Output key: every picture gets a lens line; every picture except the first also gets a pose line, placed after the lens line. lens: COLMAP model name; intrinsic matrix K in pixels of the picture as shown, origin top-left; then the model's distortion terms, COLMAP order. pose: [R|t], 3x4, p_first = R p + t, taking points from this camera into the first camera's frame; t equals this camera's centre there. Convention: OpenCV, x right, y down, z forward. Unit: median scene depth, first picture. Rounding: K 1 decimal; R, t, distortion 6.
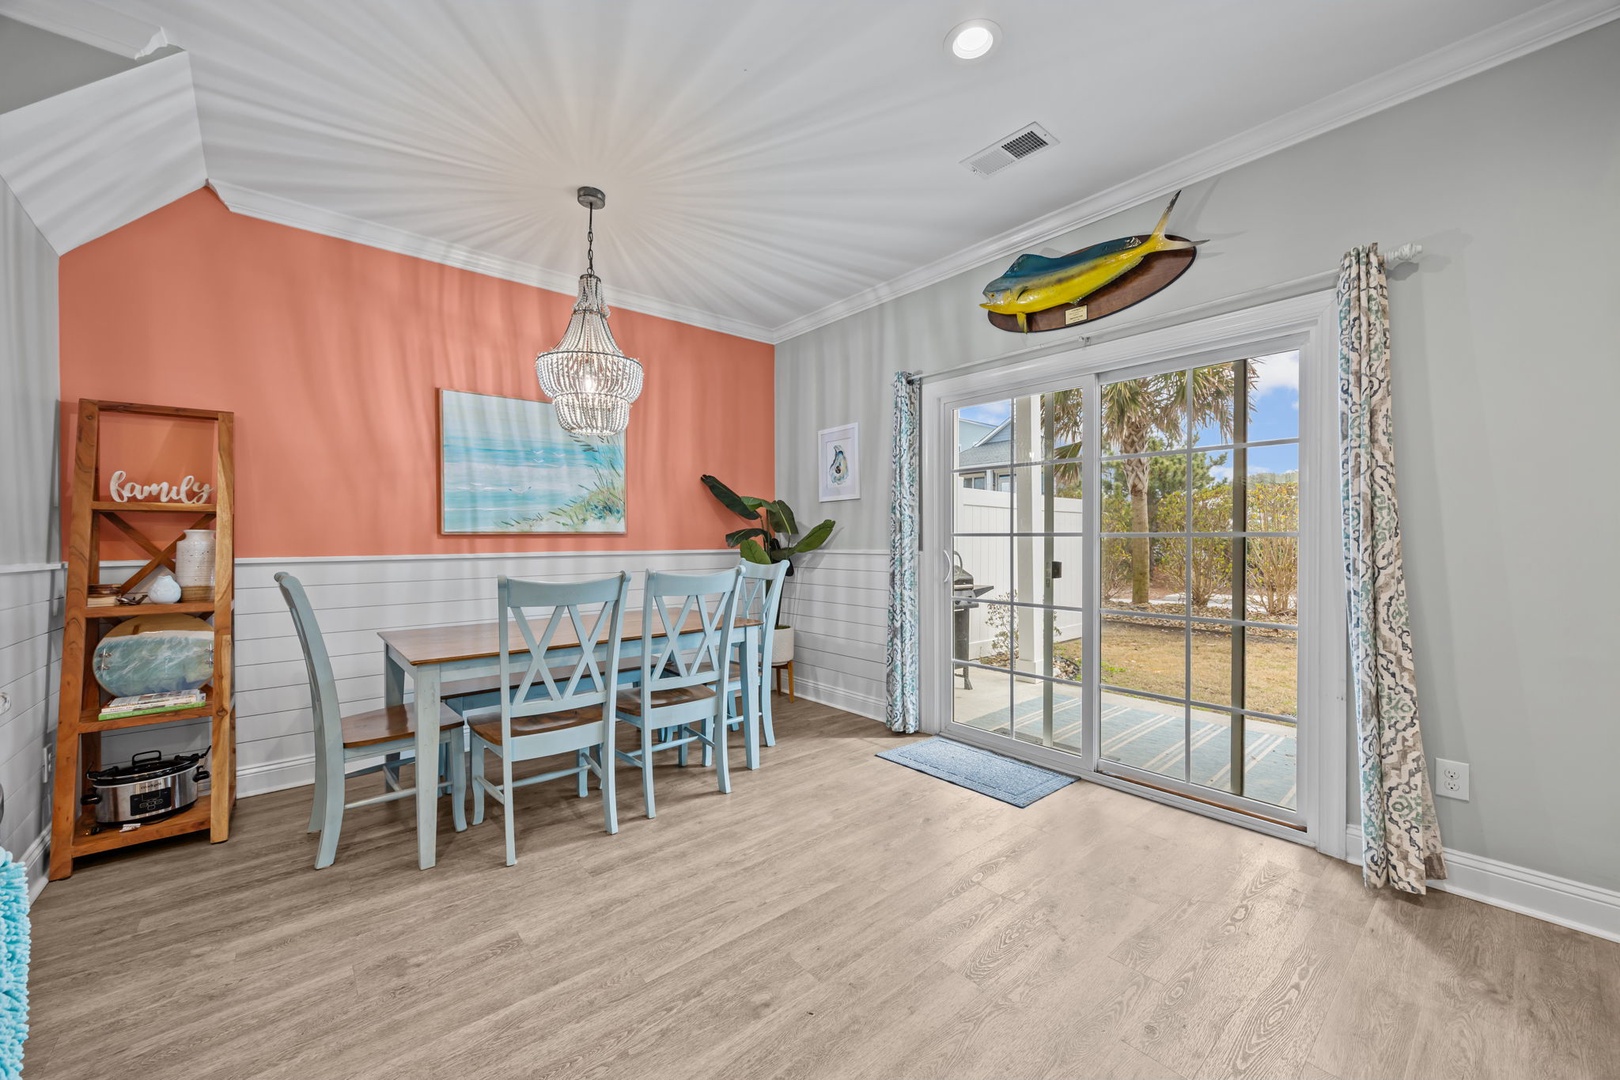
lens RADIAL K [[619.1, 0, 814.4], [0, 619.1, 542.3], [0, 0, 1]] dist [-0.003389, 0.000633]
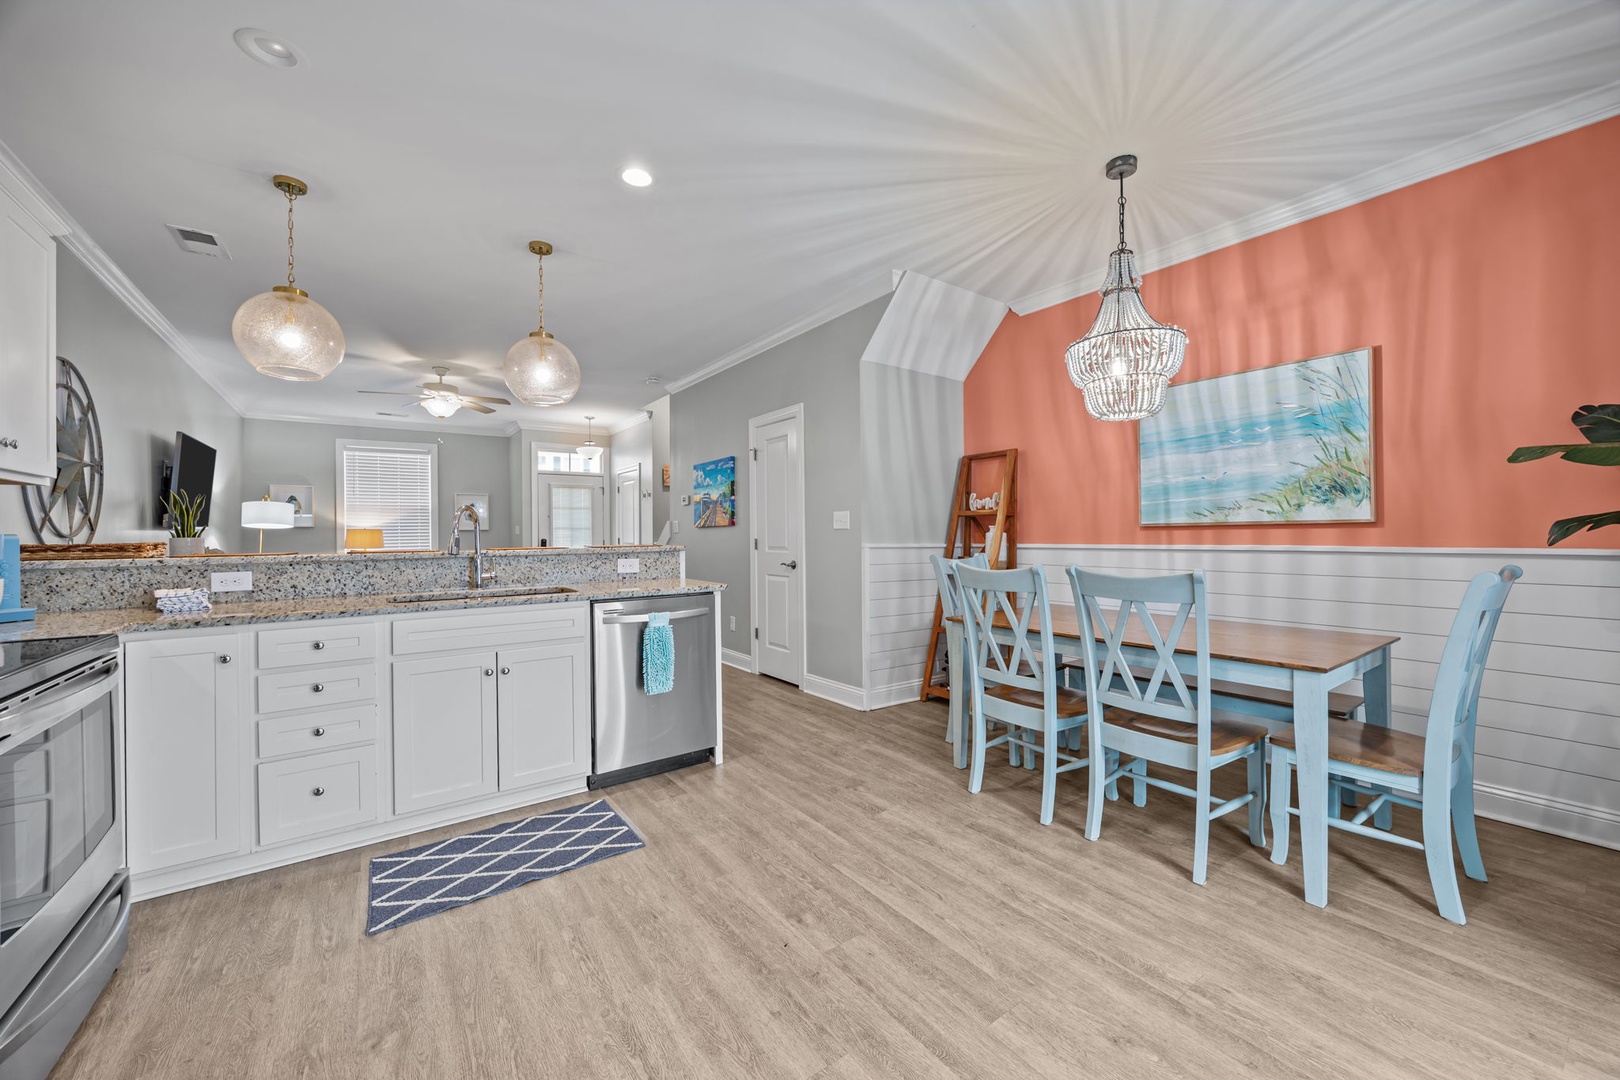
lens RADIAL K [[619.1, 0, 820.1], [0, 619.1, 532.6], [0, 0, 1]] dist [-0.003389, 0.000633]
pose [[-0.077048, 0.002209, -0.997025, 0.513211], [-0.000347, 0.999997, 0.002242, -0.004162], [0.997027, 0.000518, -0.077047, 0.520545]]
